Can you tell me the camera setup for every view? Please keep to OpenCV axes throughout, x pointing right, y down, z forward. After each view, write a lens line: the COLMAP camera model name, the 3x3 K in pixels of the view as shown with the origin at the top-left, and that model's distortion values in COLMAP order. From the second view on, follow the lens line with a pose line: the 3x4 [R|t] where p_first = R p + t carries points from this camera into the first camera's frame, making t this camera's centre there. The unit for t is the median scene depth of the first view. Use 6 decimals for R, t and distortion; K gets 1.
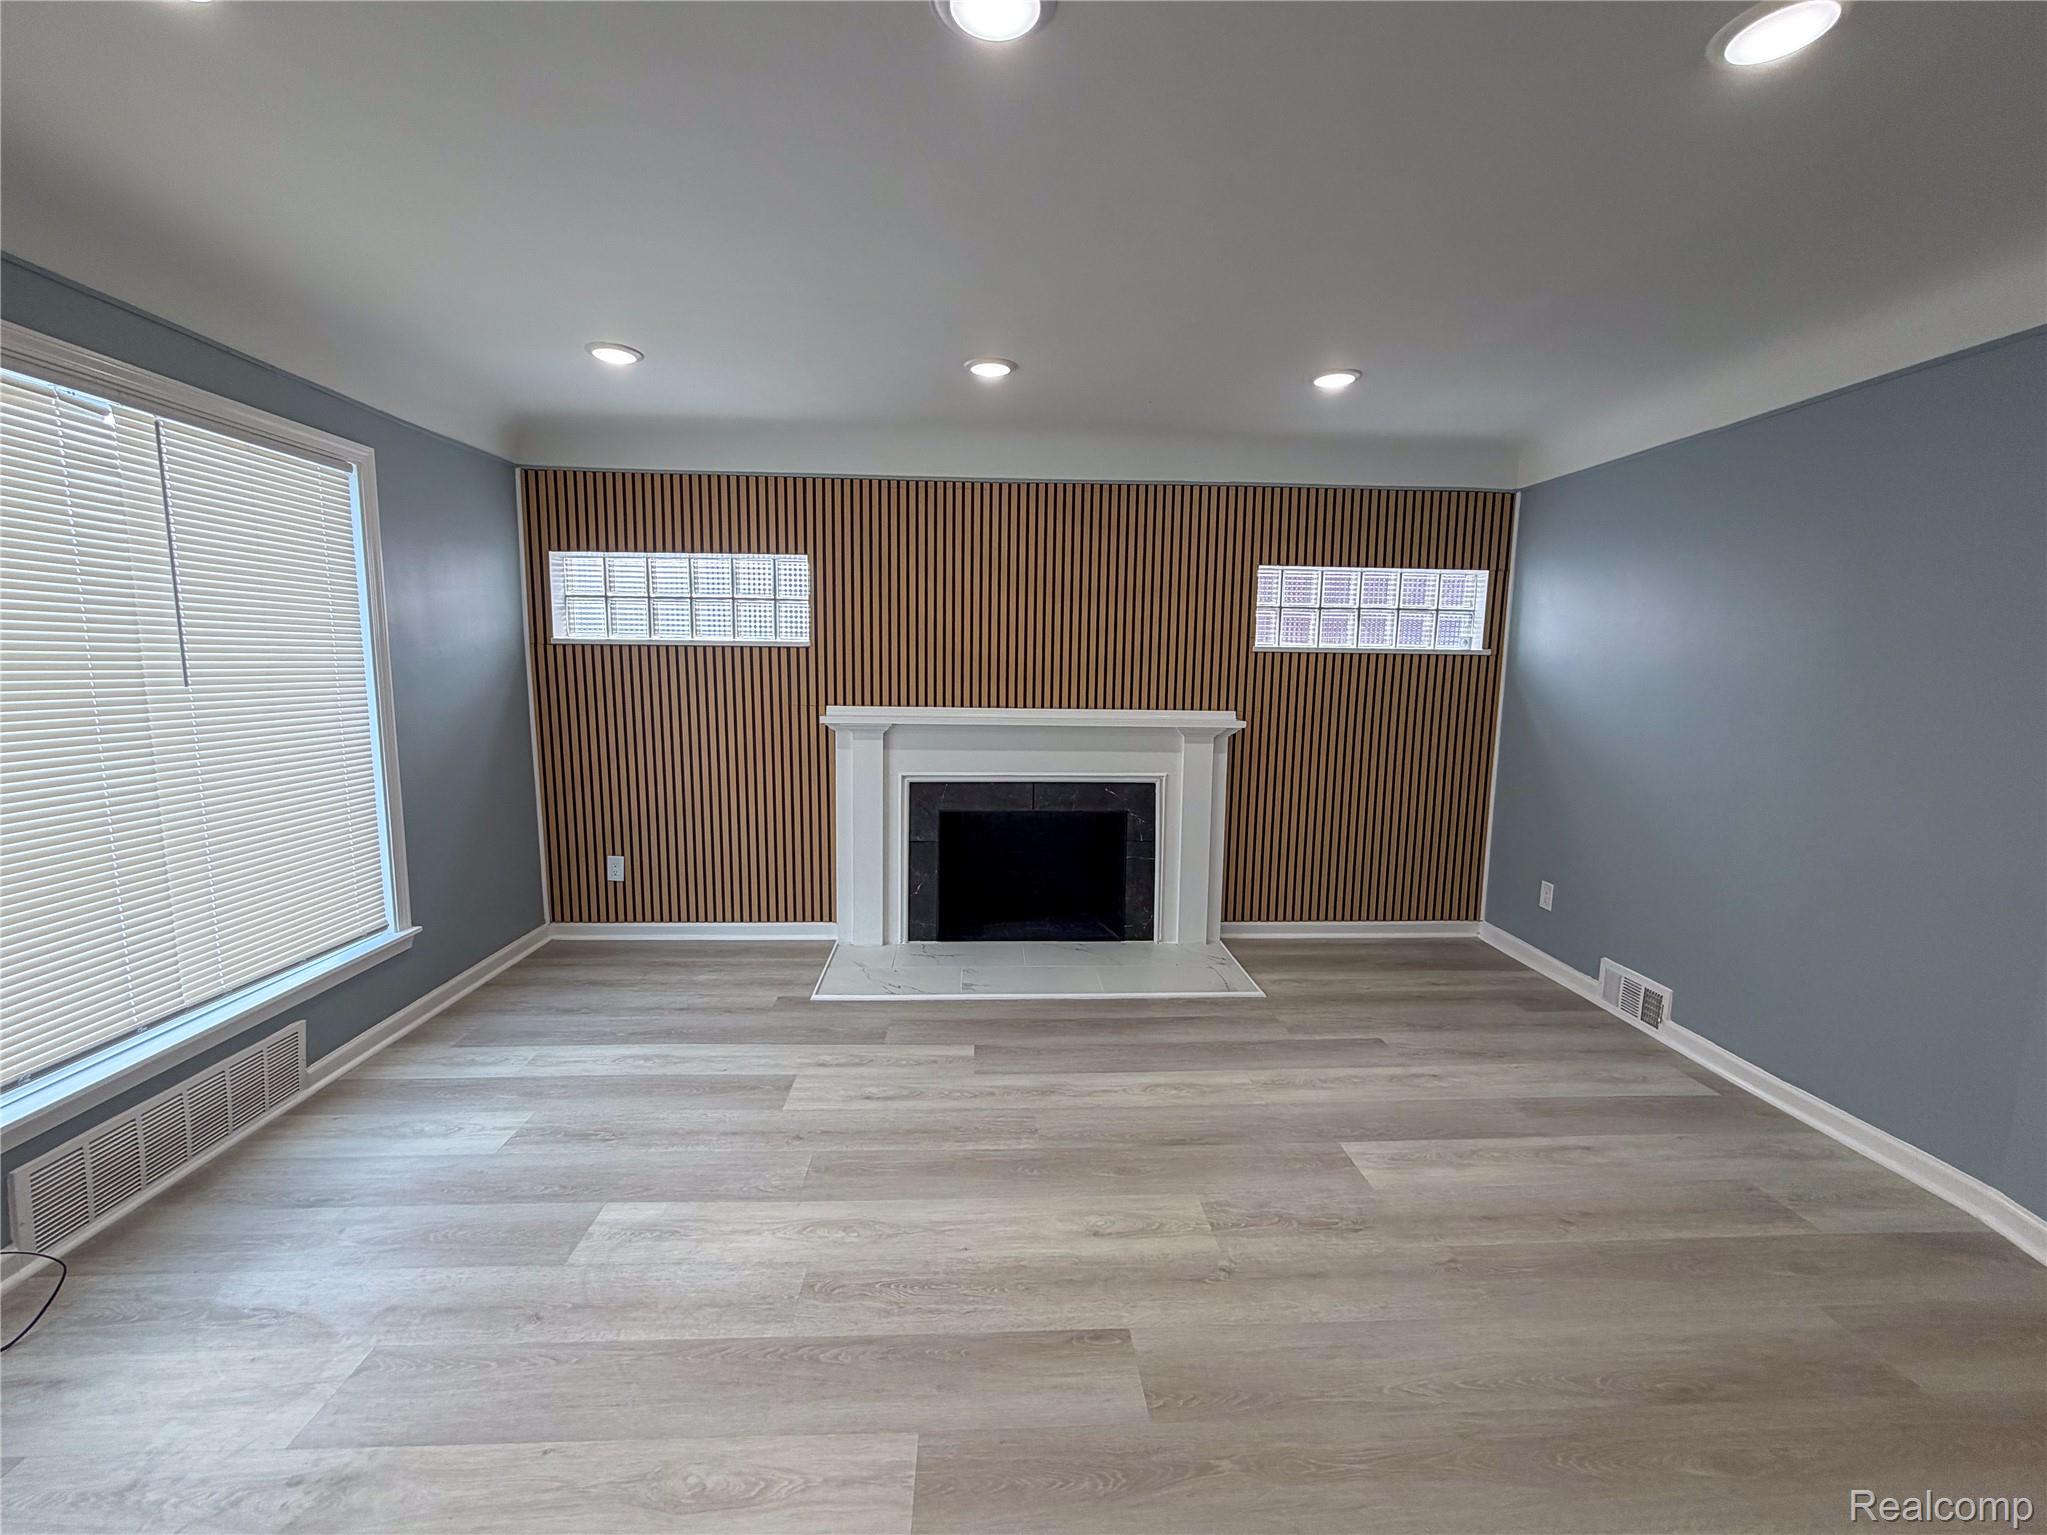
lens RADIAL K [[843.1, 0, 1017.6], [0, 843.1, 771.1], [0, 0, 1]] dist [-0.001466, 0.000213]
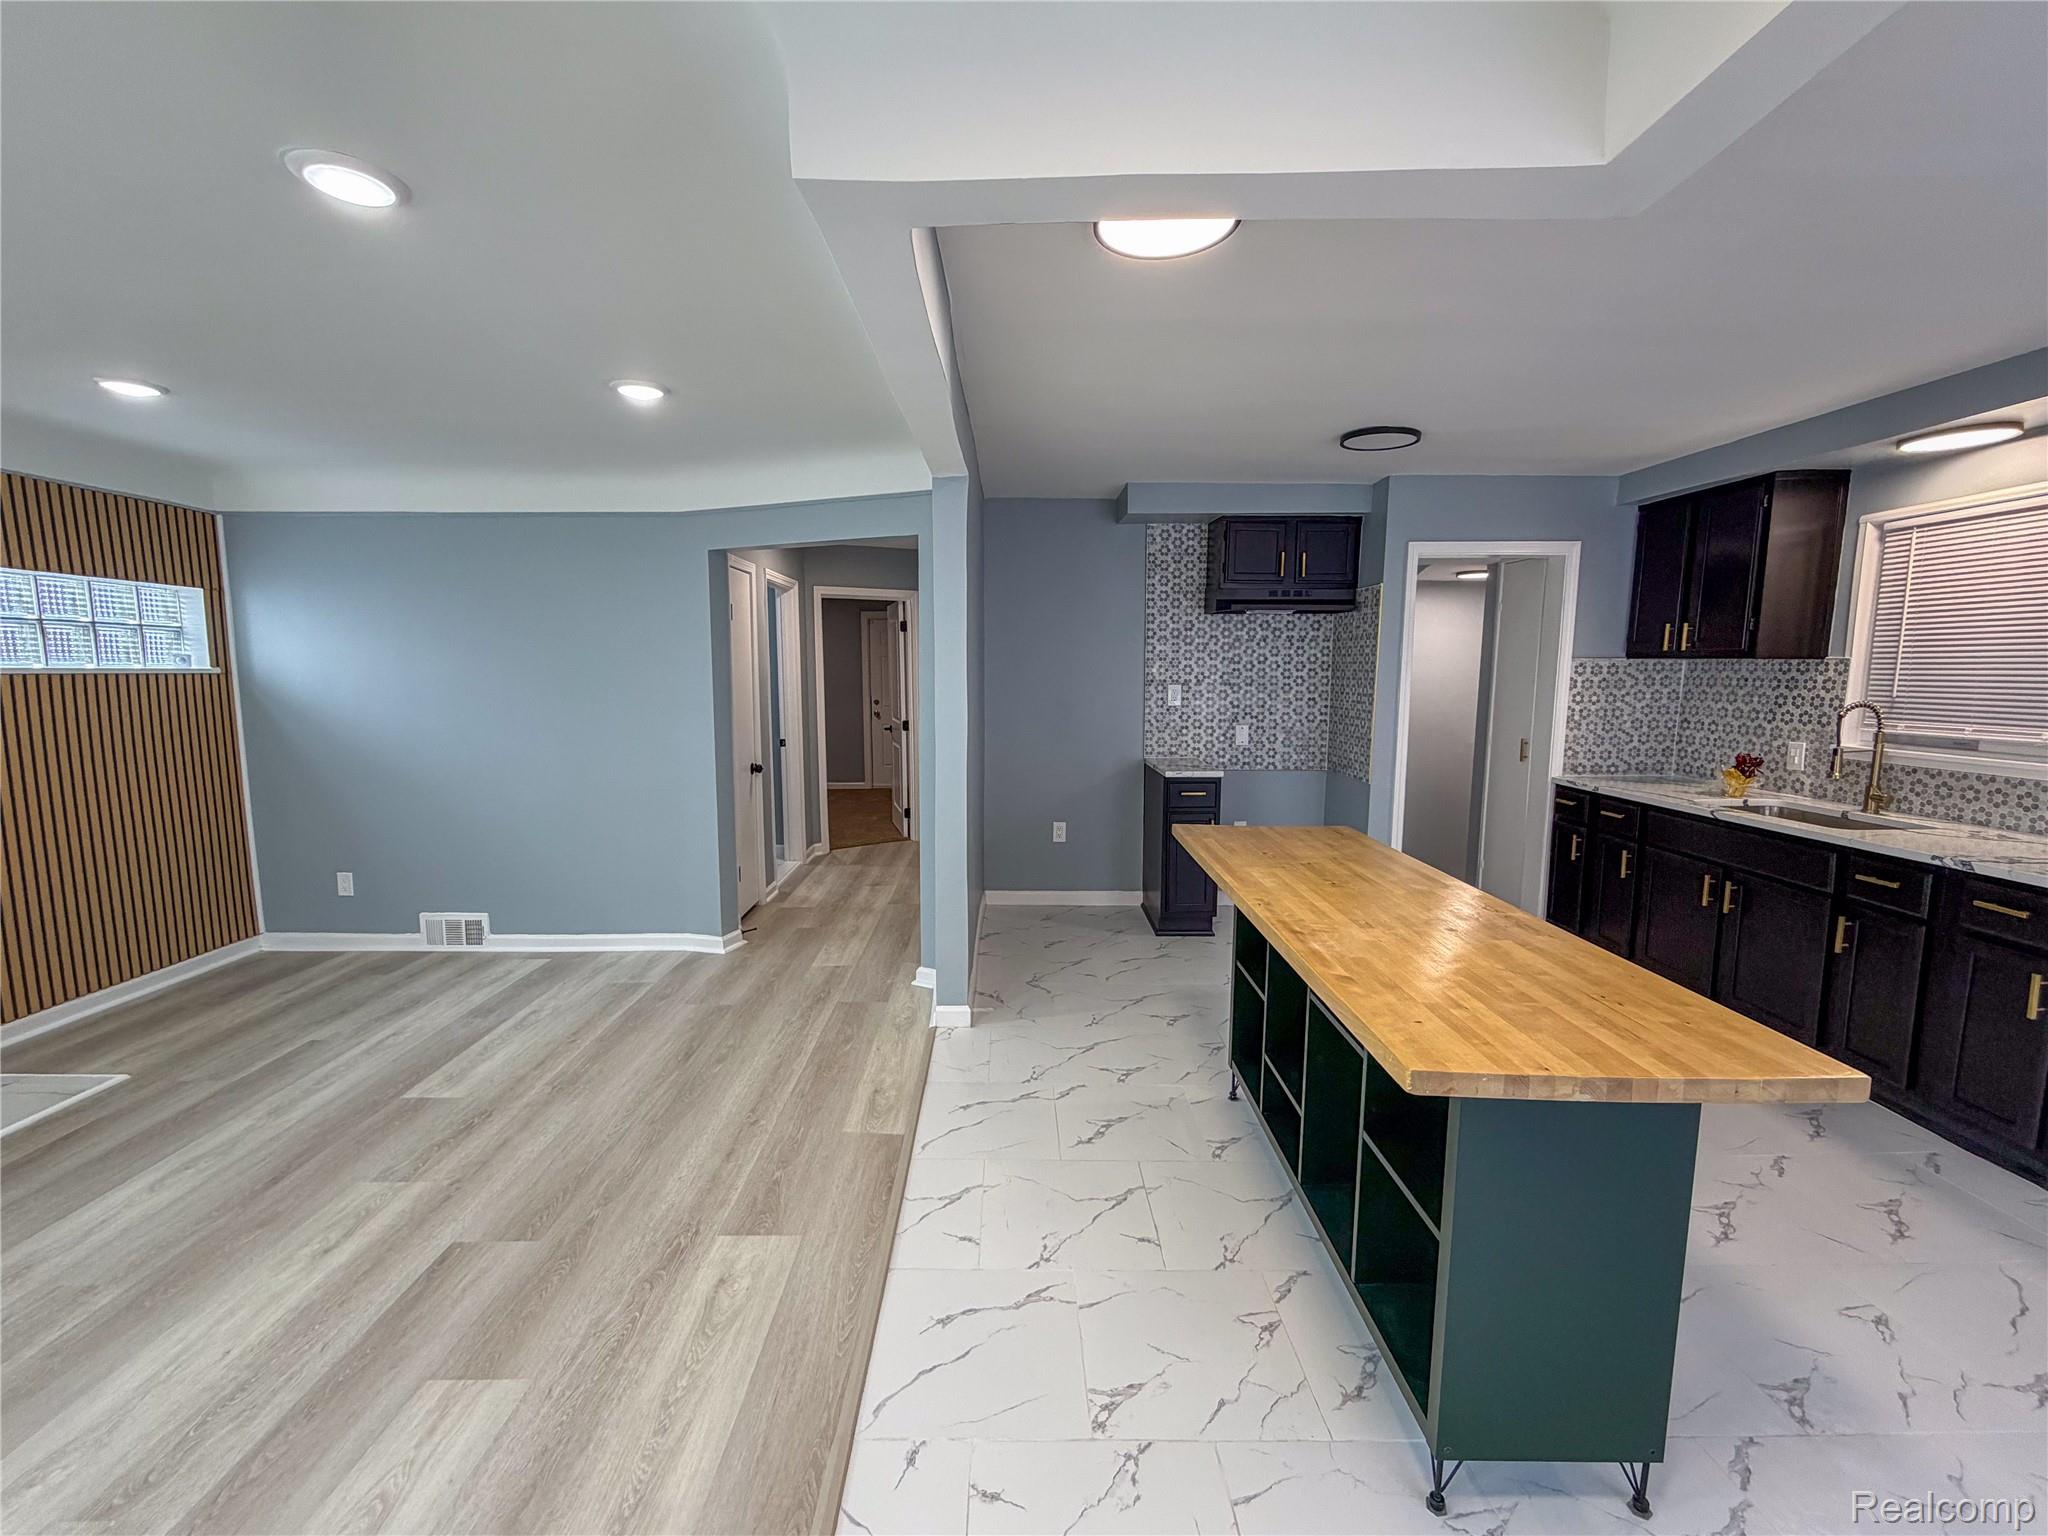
lens RADIAL K [[843.5, 0, 1018.1], [0, 843.5, 771.6], [0, 0, 1]] dist [-0.001466, 0.000213]
pose [[0.040247, -0.131279, 0.990528, -0.595438], [0.132804, 0.983239, 0.124917, -0.031162], [-0.990325, 0.126519, 0.057006, 0.022735]]
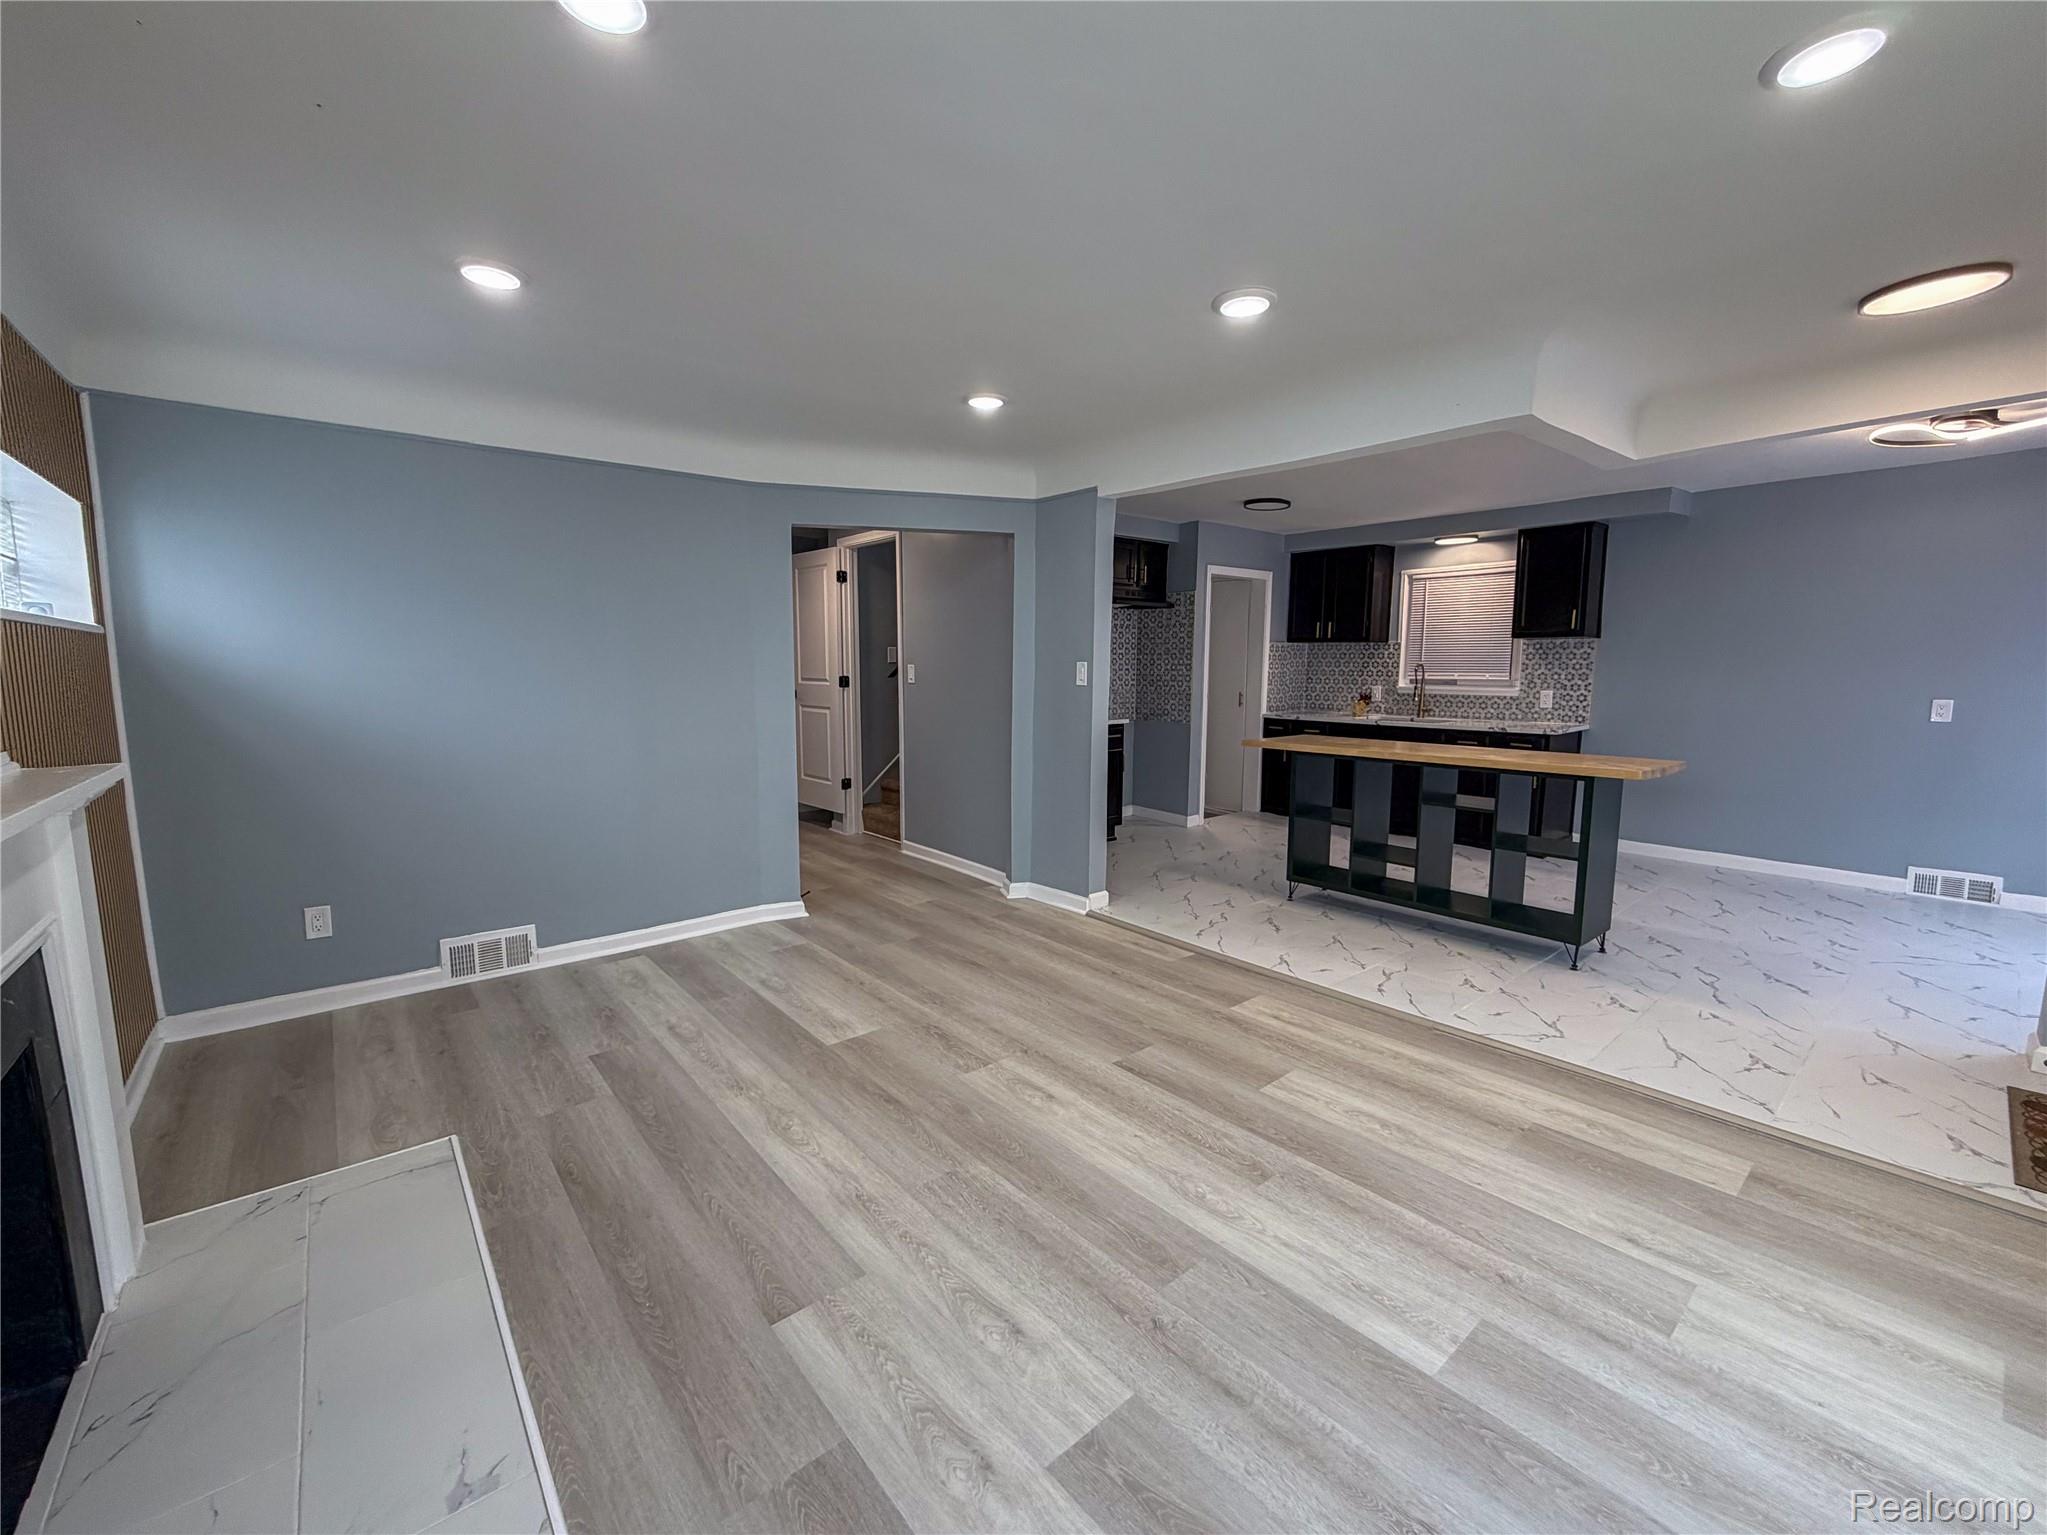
lens RADIAL K [[845.1, 0, 1023.5], [0, 845.1, 767.5], [0, 0, 1]] dist [-0.001177, -0.000242]
pose [[-0.609320, -0.108330, 0.785490, -0.603640], [0.099046, 0.972466, 0.210949, -0.149605], [-0.786714, 0.206335, -0.581813, 1.219603]]
